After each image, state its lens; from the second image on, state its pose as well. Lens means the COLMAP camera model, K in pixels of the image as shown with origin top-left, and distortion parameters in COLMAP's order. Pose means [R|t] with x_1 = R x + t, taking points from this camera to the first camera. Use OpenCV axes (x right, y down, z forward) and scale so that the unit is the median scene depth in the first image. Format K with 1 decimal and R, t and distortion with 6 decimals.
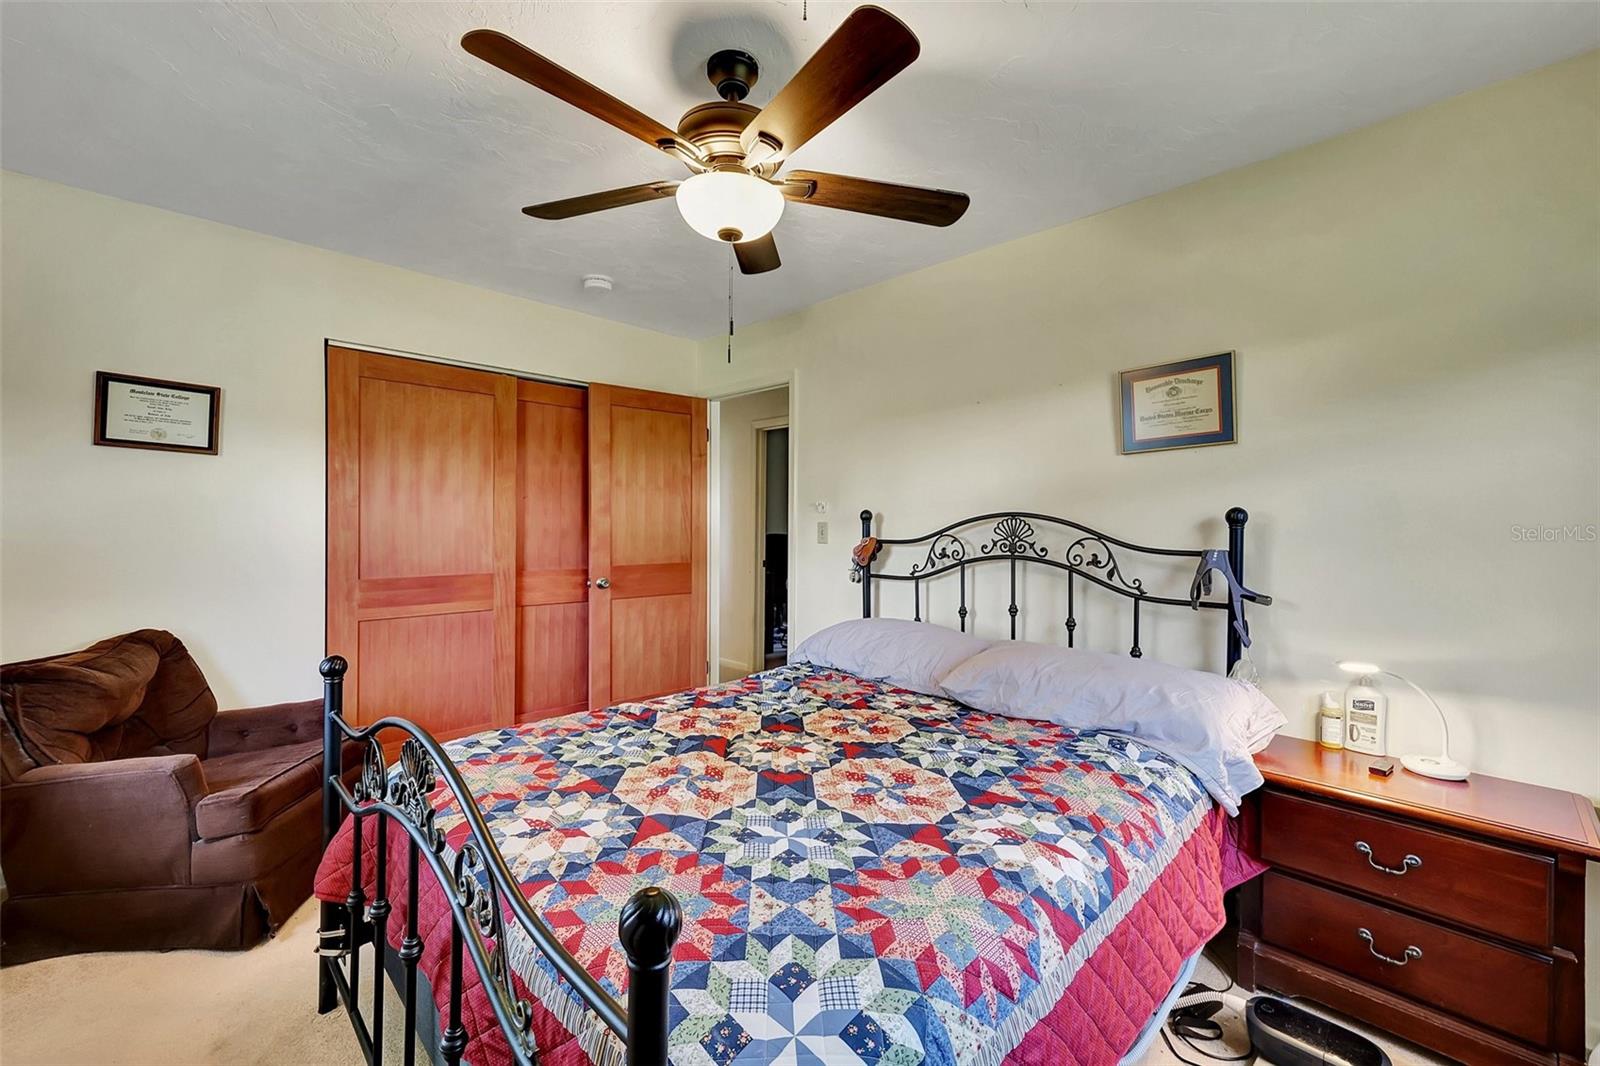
lens RADIAL K [[663.3, 0, 798.1], [0, 663.3, 527.6], [0, 0, 1]] dist [0.011799, -0.000116]
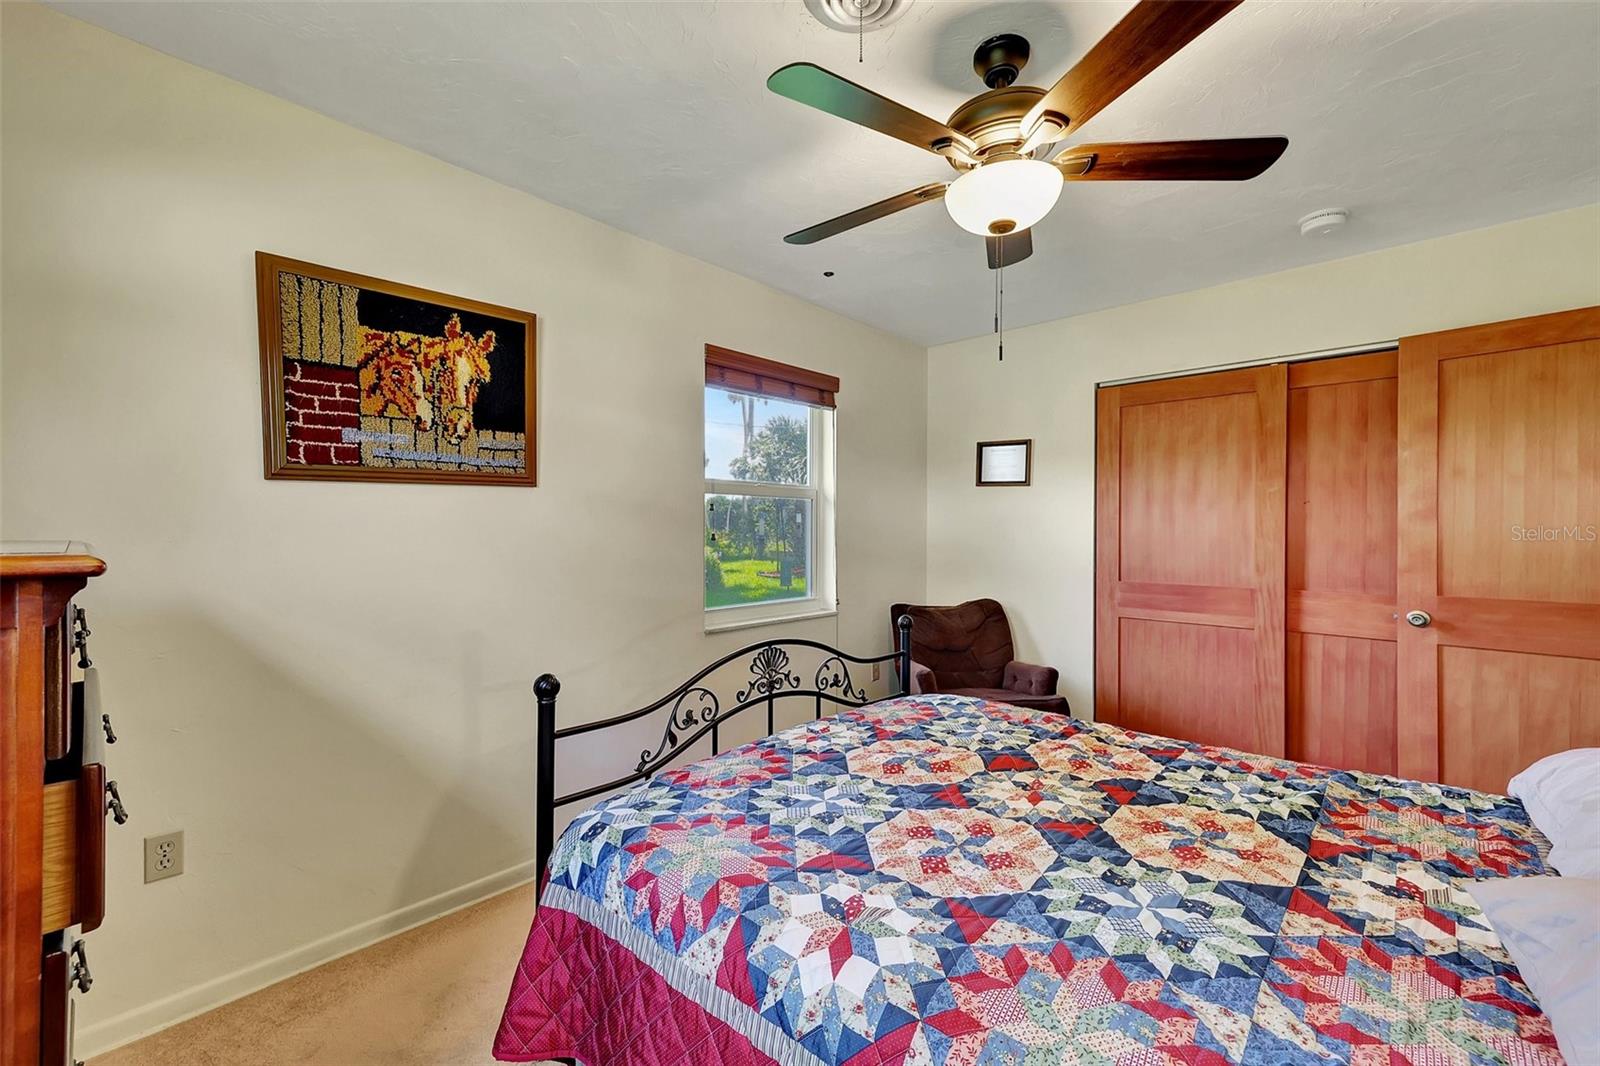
lens RADIAL K [[674.9, 0, 795.4], [0, 674.9, 527.2], [0, 0, 1]] dist [0.011576, 0.000210]
pose [[0.025626, -0.012180, -0.999597, 0.567416], [-0.012314, 0.999846, -0.012499, 0.005728], [0.999596, 0.012629, 0.025472, 0.451725]]
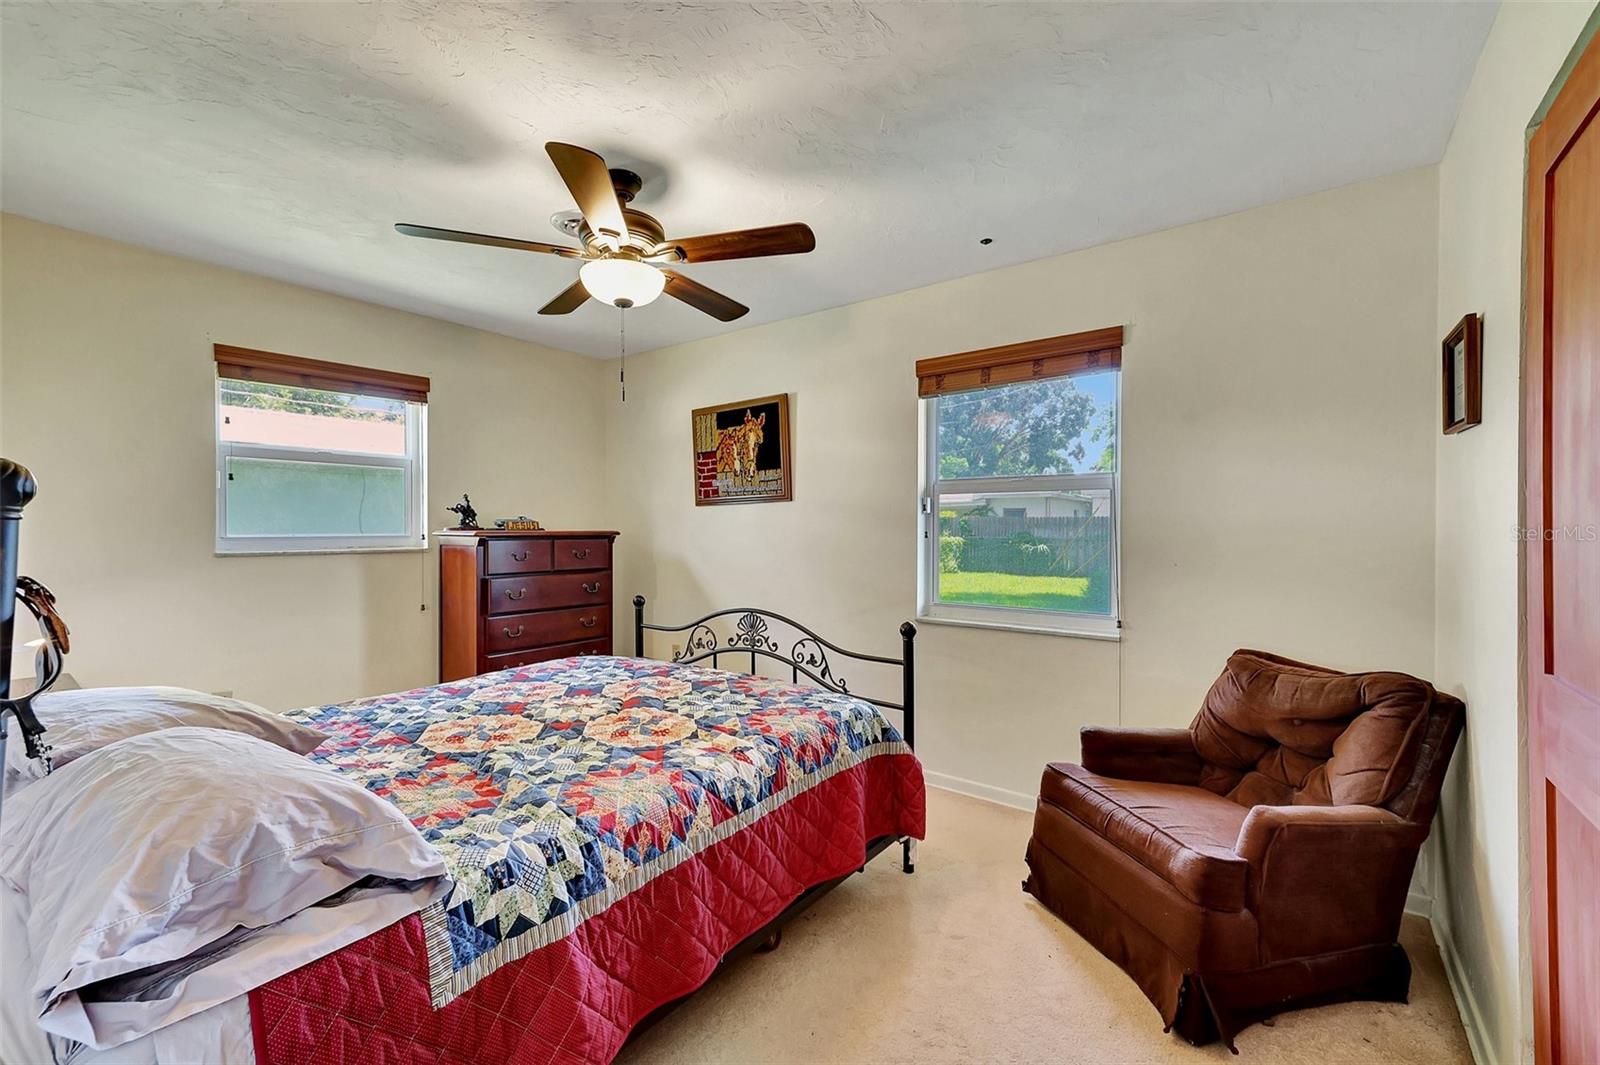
lens RADIAL K [[674.9, 0, 795.4], [0, 674.9, 526.7], [0, 0, 1]] dist [0.011576, 0.000210]
pose [[-0.992687, -0.011994, -0.120116, -0.183057], [-0.013236, 0.999867, 0.009551, -0.014400], [0.119986, 0.011071, -0.992714, 1.552343]]
